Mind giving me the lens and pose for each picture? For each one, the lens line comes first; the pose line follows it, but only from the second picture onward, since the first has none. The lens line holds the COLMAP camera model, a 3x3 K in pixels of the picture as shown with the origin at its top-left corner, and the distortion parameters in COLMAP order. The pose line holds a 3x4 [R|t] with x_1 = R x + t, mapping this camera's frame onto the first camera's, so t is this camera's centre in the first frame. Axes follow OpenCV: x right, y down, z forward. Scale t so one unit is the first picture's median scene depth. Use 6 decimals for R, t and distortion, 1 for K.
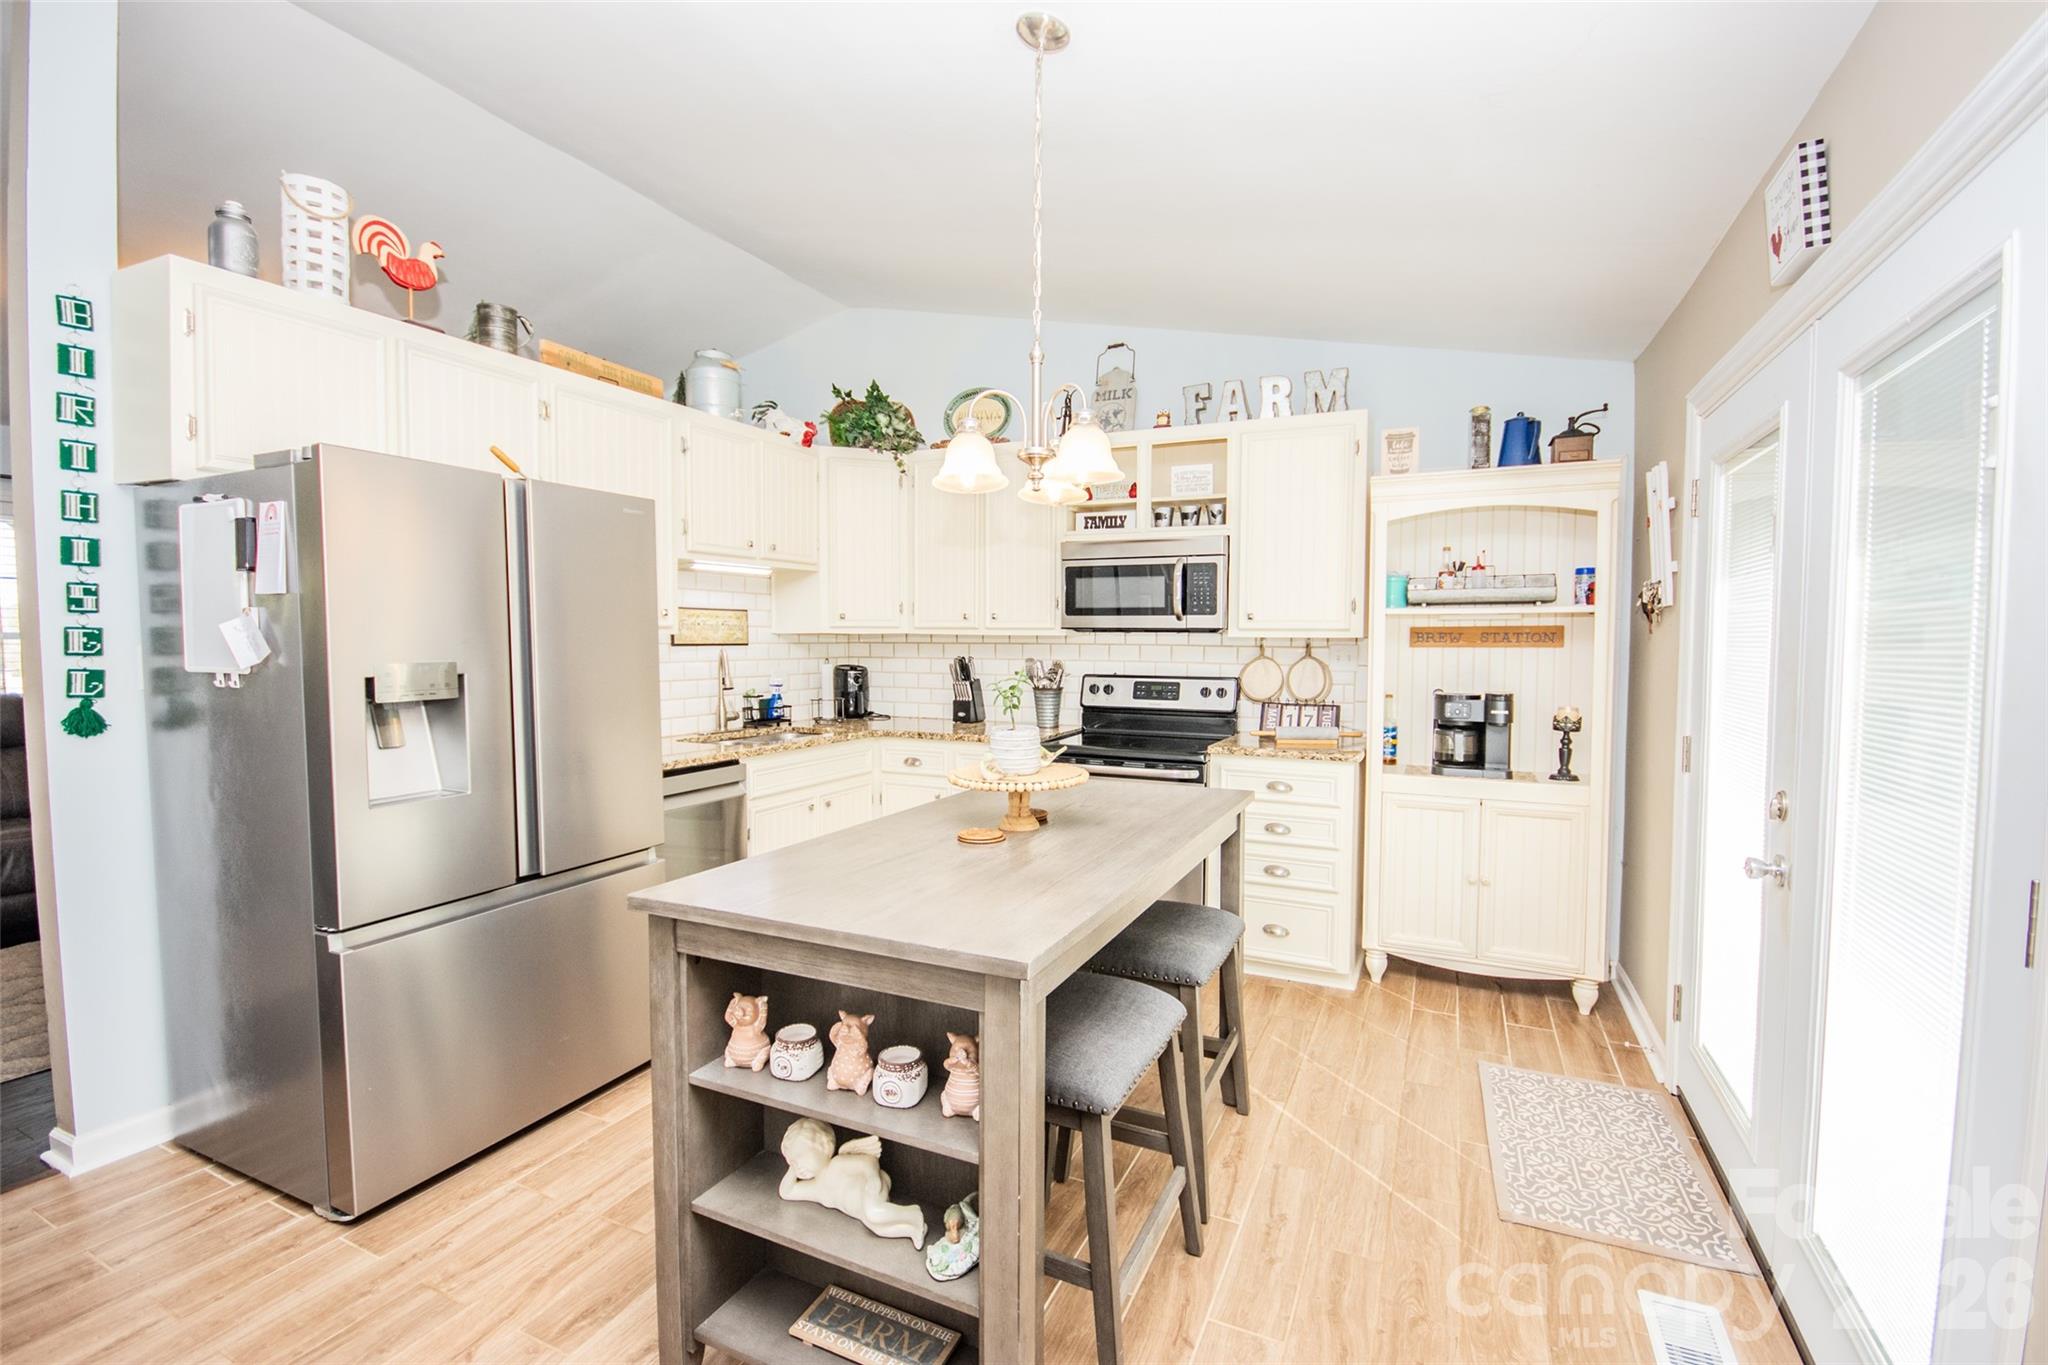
lens RADIAL K [[896.3, 0, 1024.0], [0, 896.3, 682.5], [0, 0, 1]] dist [-0.000896, -0.005960]
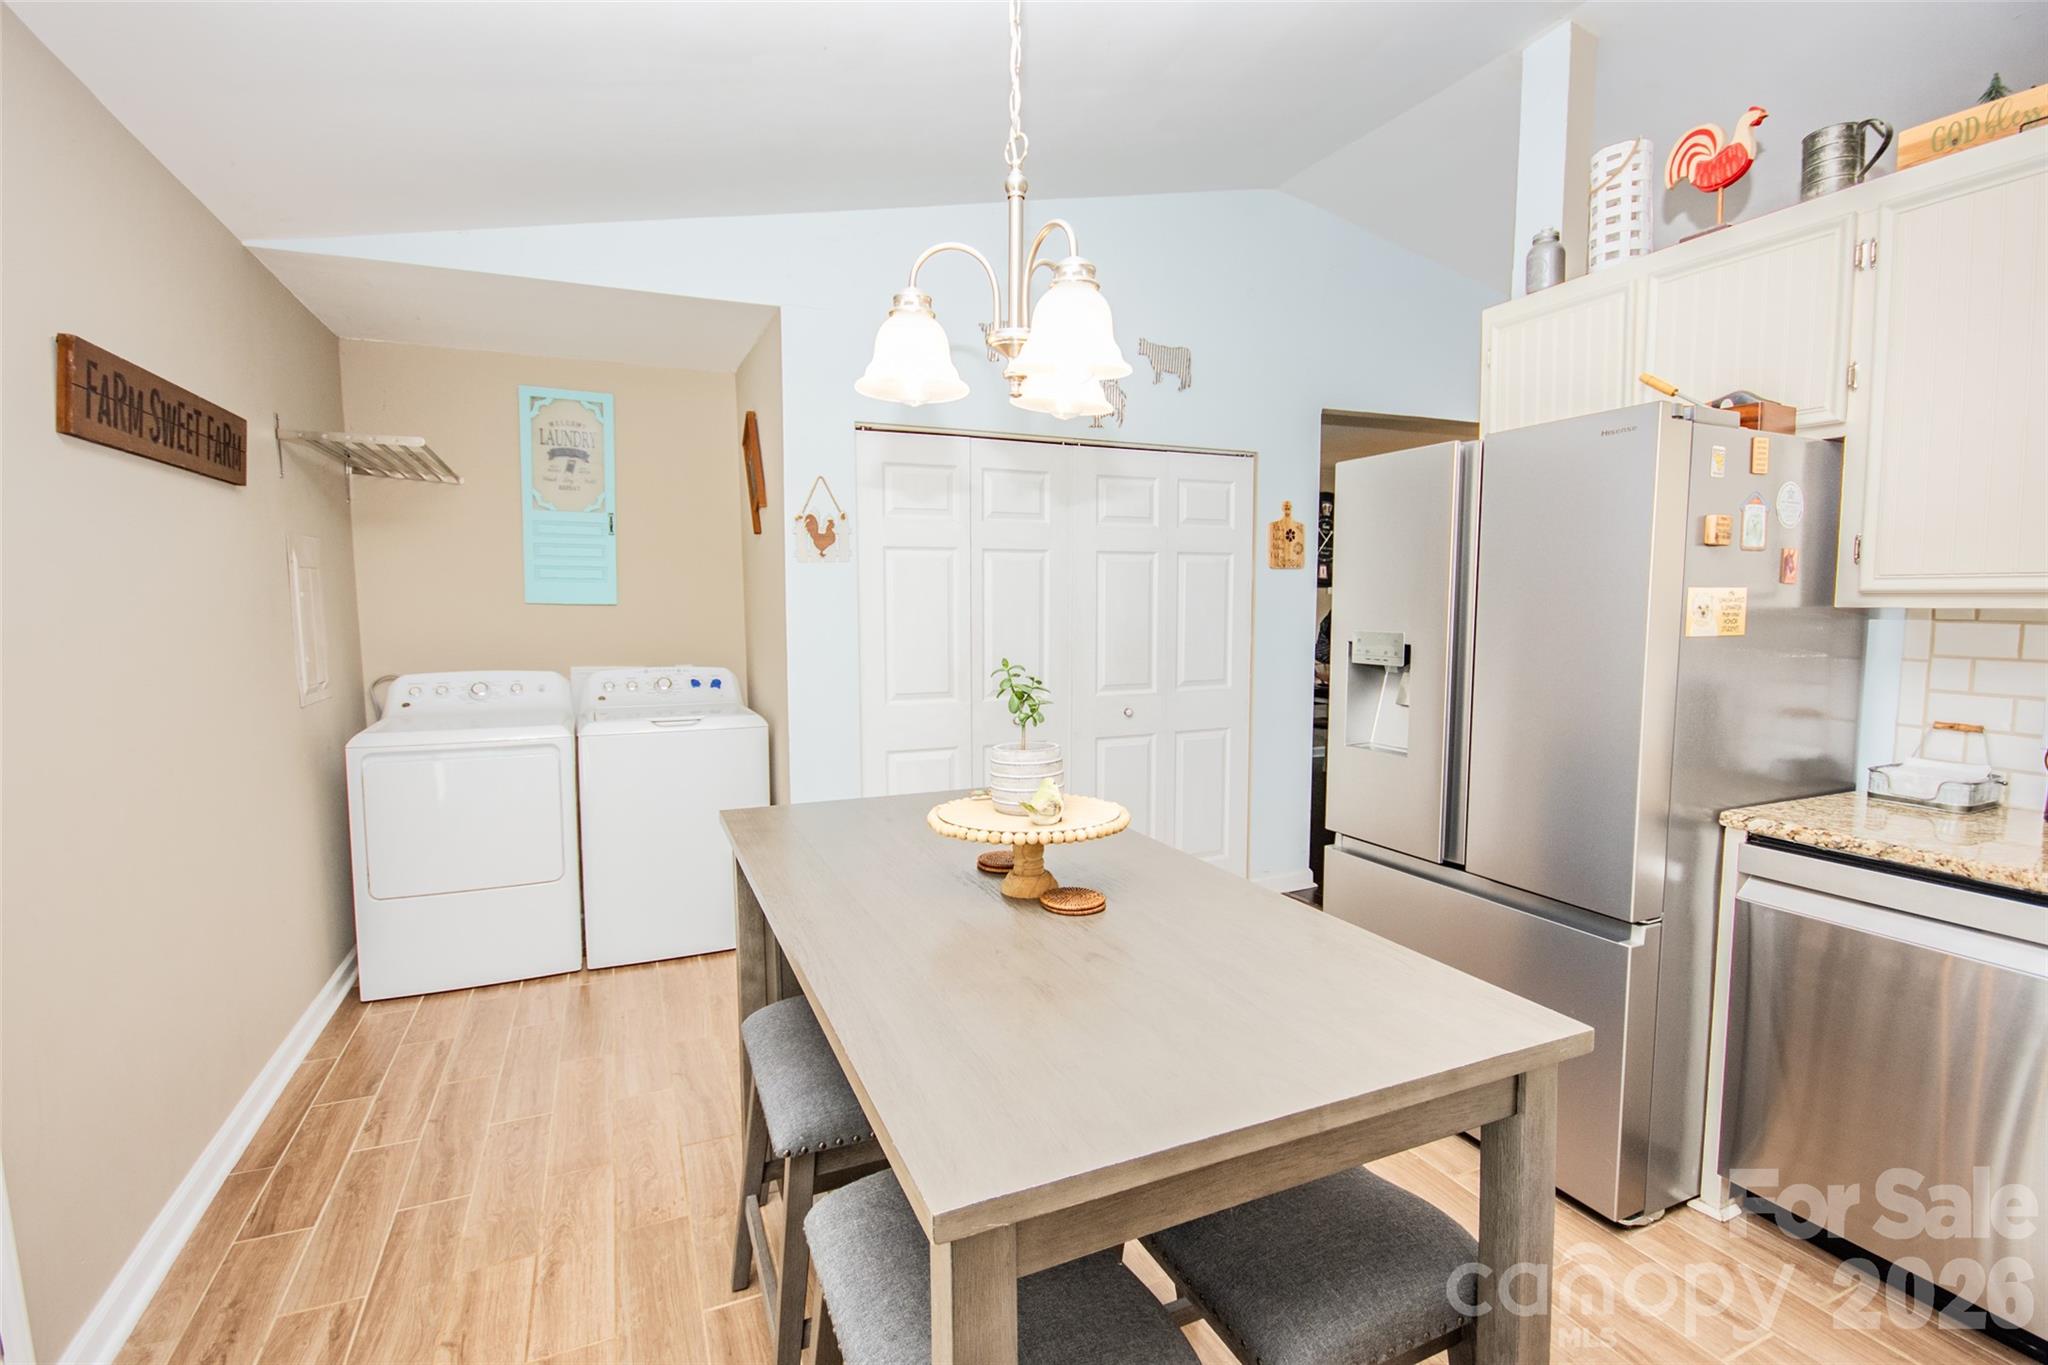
lens RADIAL K [[896.3, 0, 1024.0], [0, 896.3, 682.5], [0, 0, 1]] dist [-0.000896, -0.005960]
pose [[-0.663452, 0.077960, -0.744146, 0.270574], [-0.038454, 0.989690, 0.137968, -0.054625], [0.747230, 0.120150, -0.653614, 0.776285]]
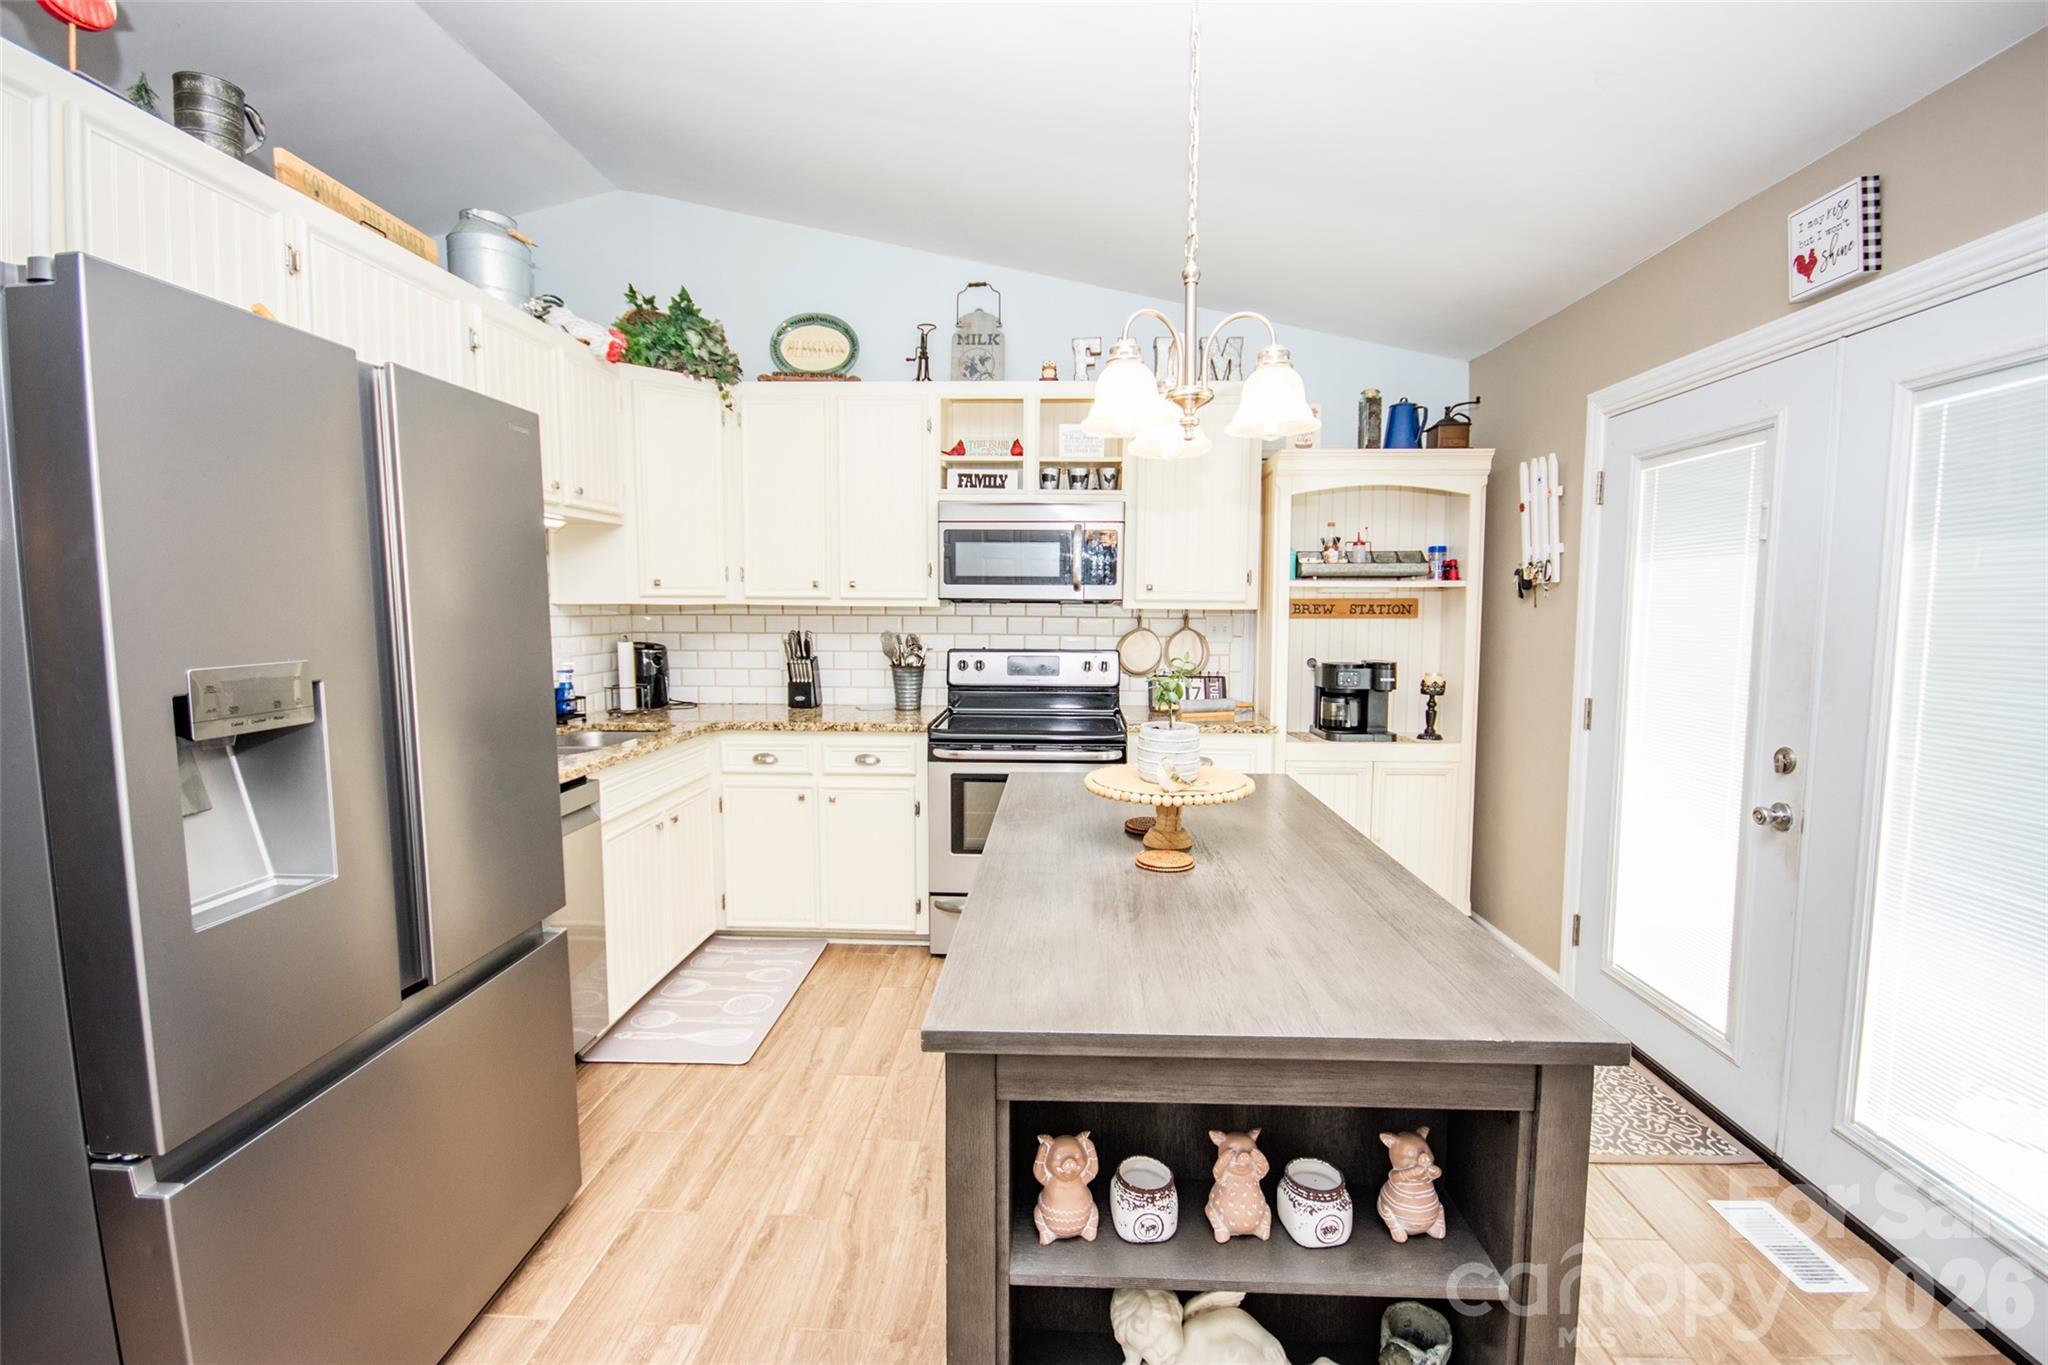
lens RADIAL K [[896.3, 0, 1024.0], [0, 896.3, 682.5], [0, 0, 1]] dist [-0.000896, -0.005960]
pose [[0.921304, -0.033400, 0.387406, -0.243486], [0.018358, 0.998929, 0.042463, -0.014527], [-0.388410, -0.032010, 0.920931, 0.154924]]
